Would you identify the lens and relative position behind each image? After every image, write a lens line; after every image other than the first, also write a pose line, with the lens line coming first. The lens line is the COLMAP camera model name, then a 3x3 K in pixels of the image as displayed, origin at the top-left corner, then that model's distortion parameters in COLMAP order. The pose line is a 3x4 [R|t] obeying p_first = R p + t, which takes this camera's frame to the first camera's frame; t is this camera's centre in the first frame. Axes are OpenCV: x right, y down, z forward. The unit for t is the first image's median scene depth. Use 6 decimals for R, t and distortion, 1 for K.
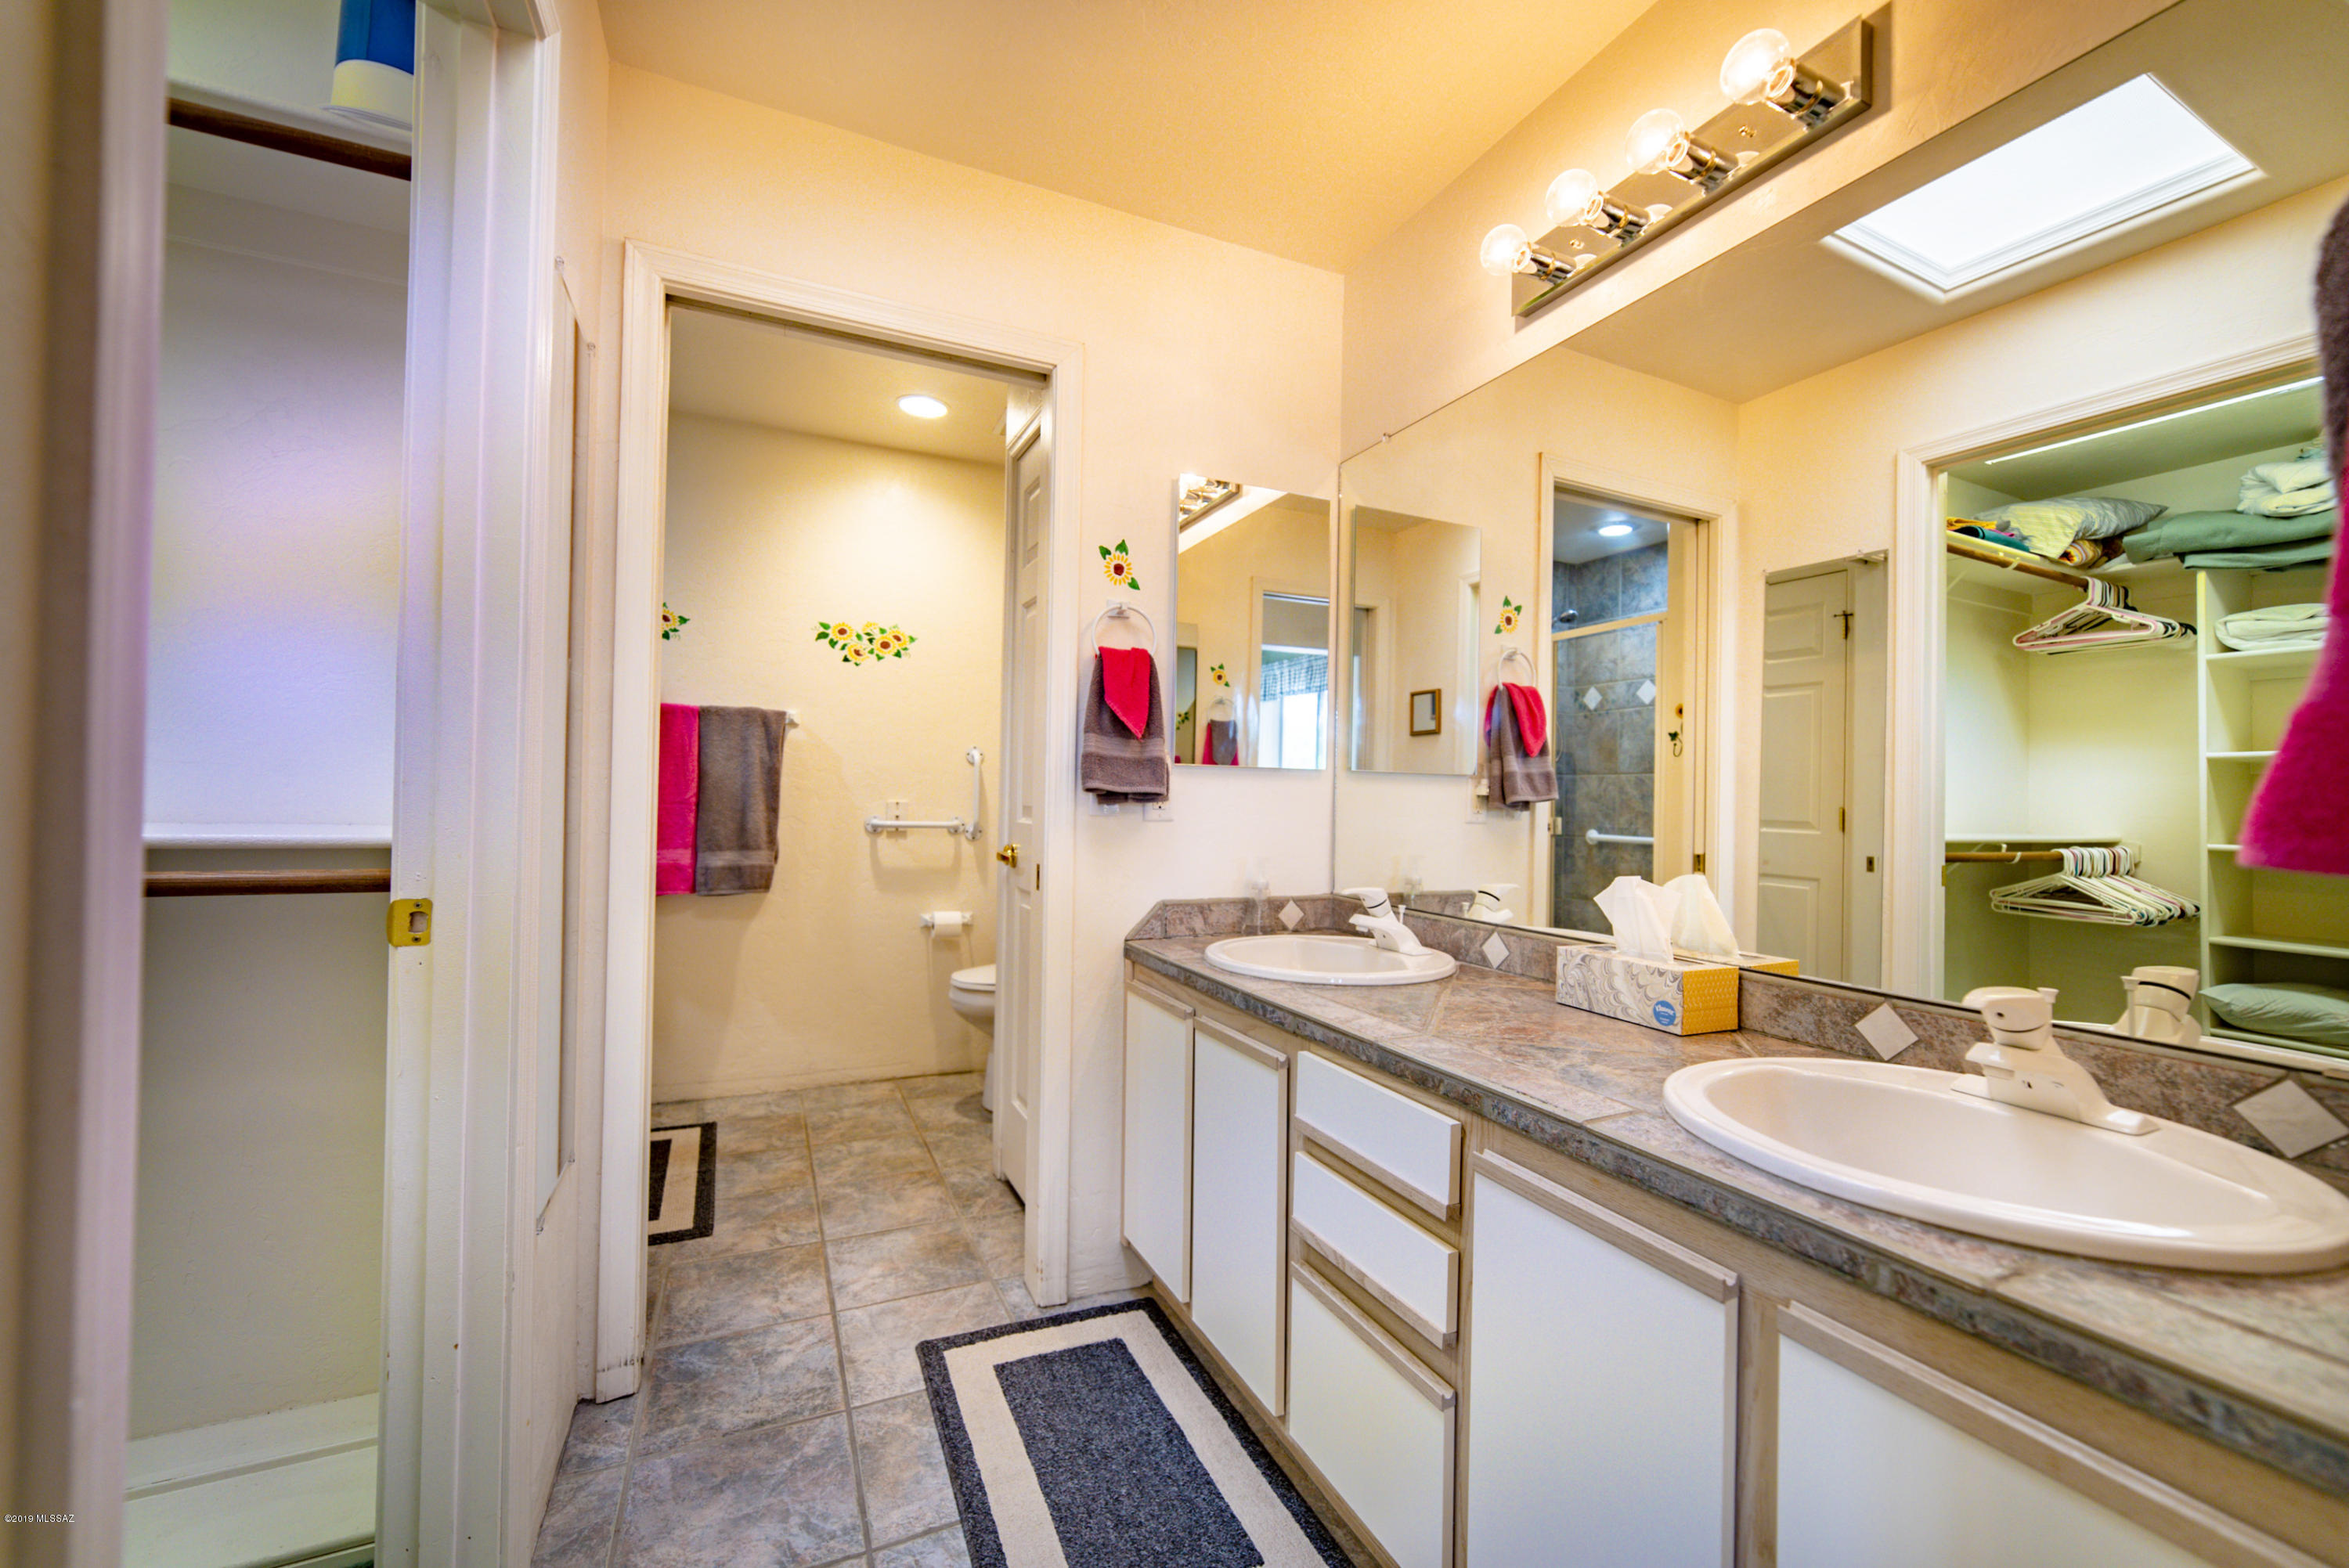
lens RADIAL K [[924.7, 0, 1184.8], [0, 924.7, 790.4], [0, 0, 1]] dist [-0.010777, 0.005618]
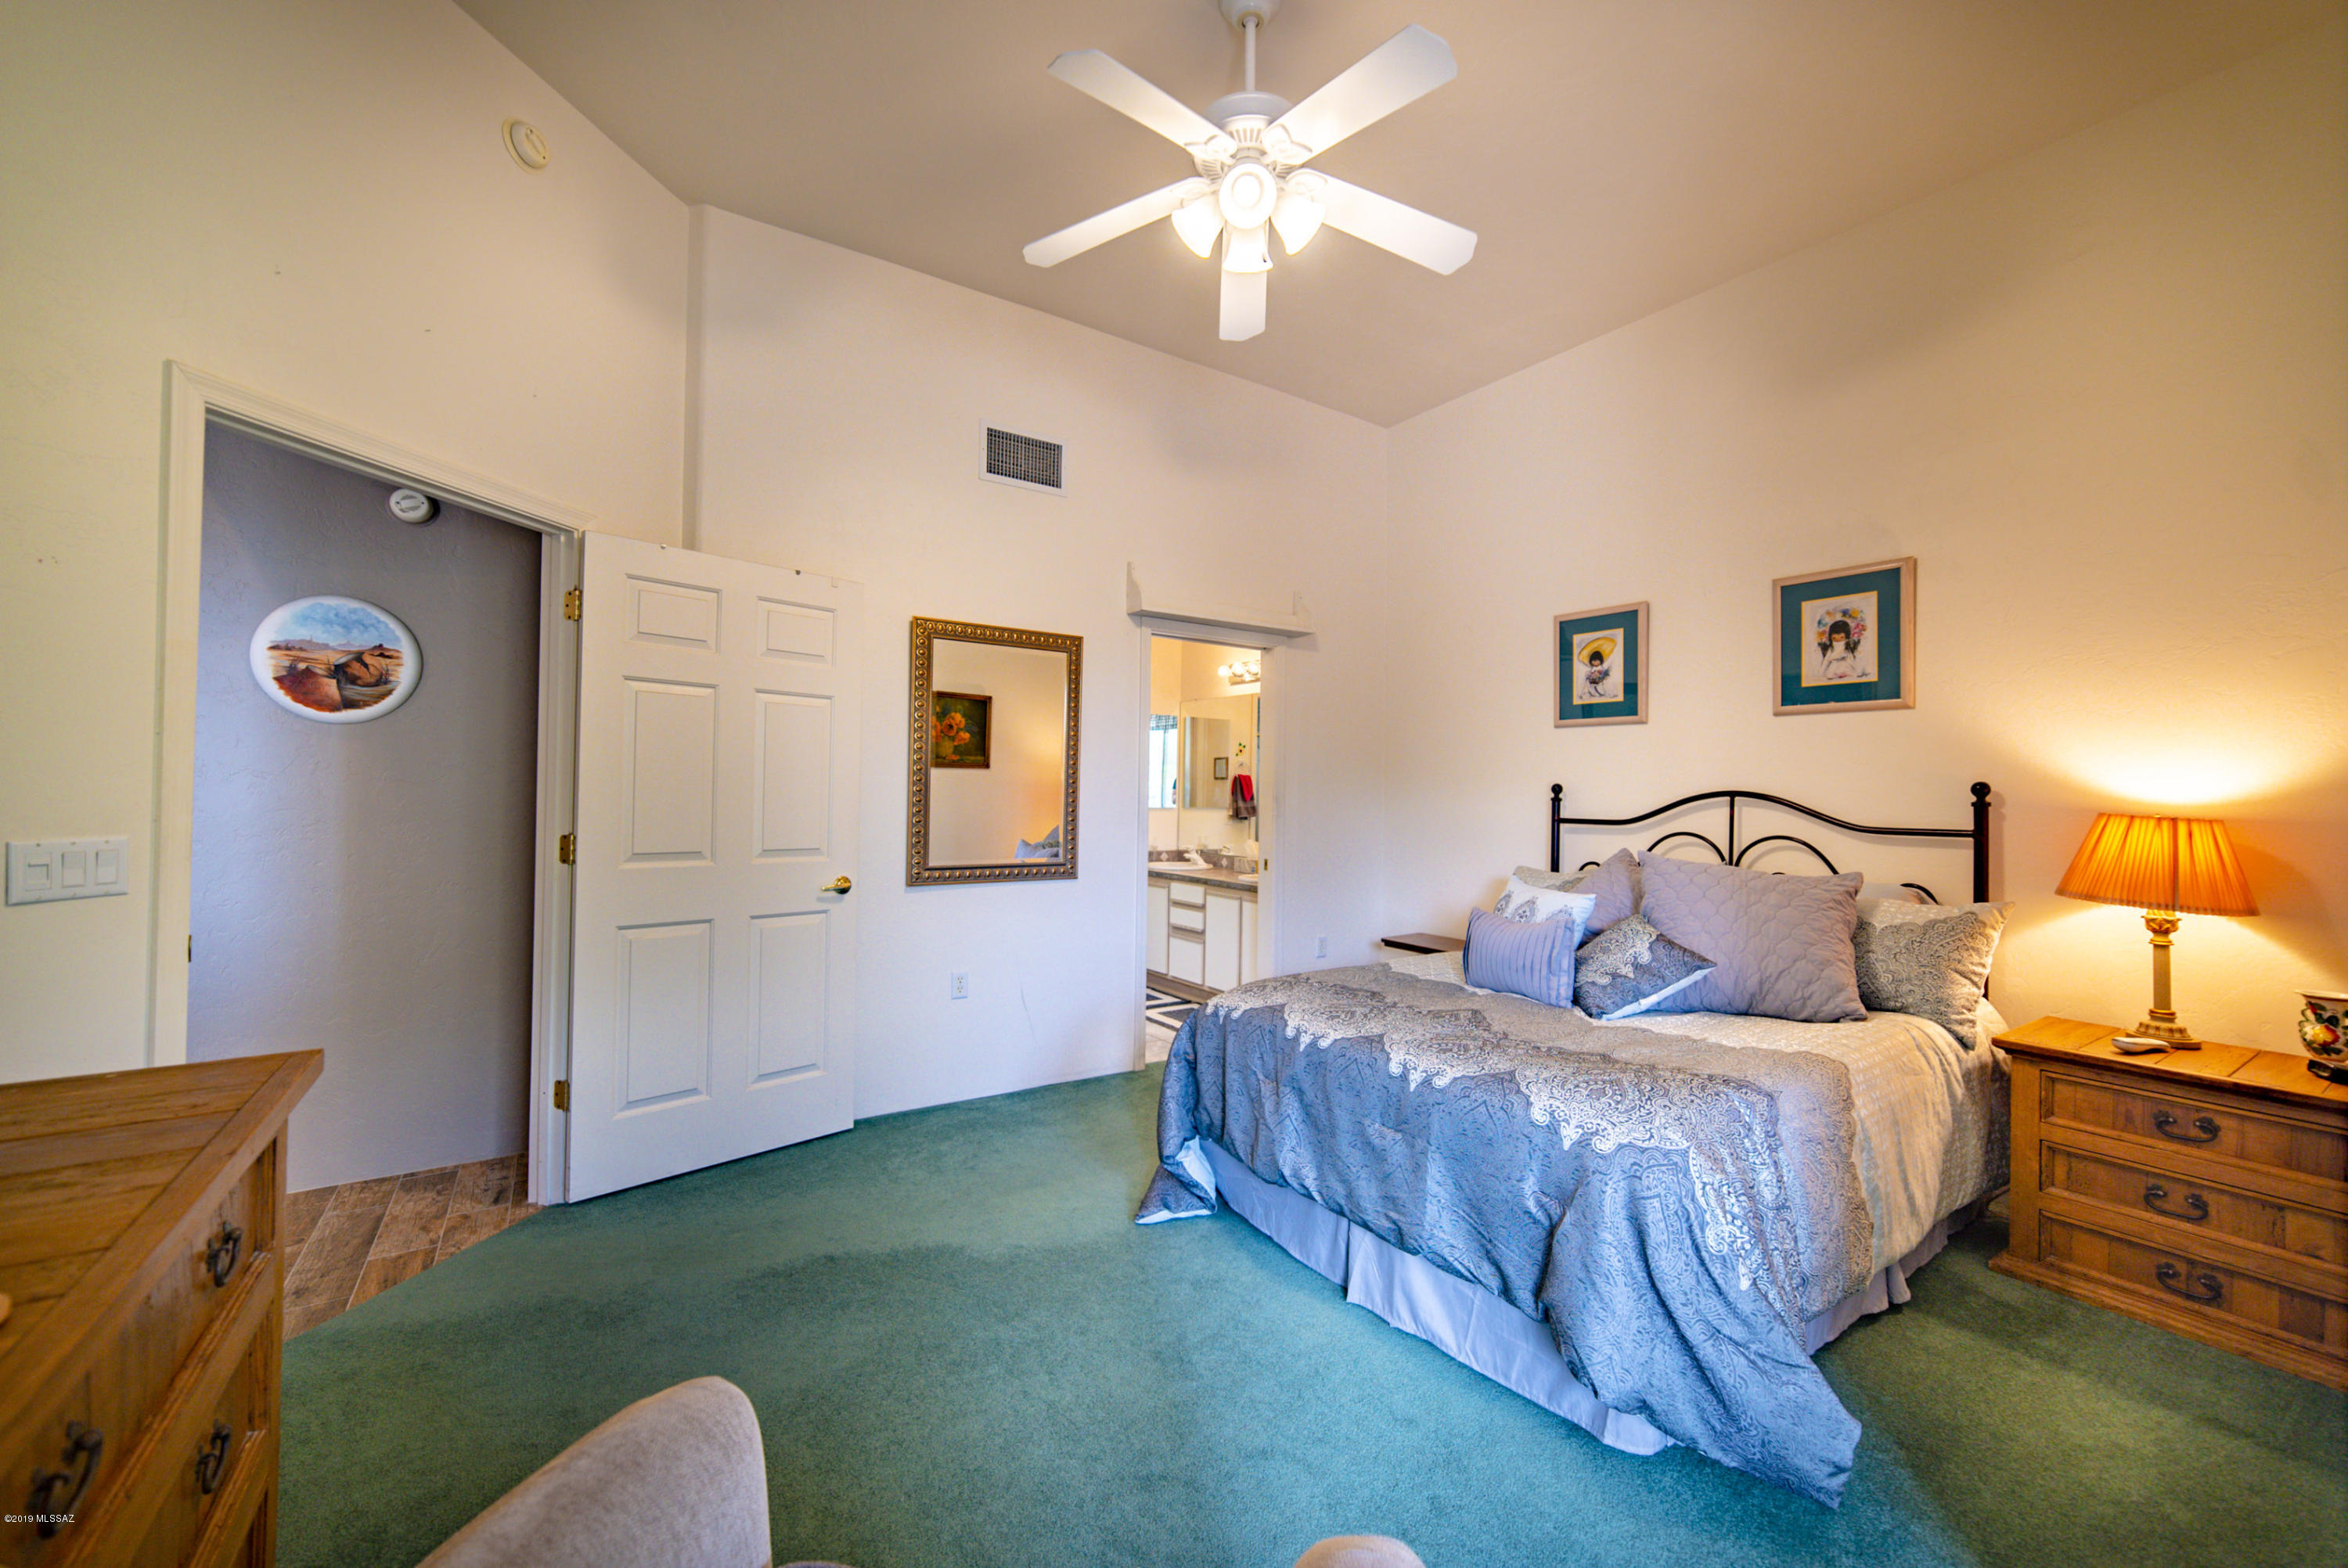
lens RADIAL K [[924.3, 0, 1172.5], [0, 924.3, 783.7], [0, 0, 1]] dist [-0.010777, 0.005618]
pose [[0.987236, -0.000455, 0.159262, -0.353905], [0.000216, 0.999999, 0.001517, -0.110233], [-0.159263, -0.001463, 0.987235, -2.065550]]
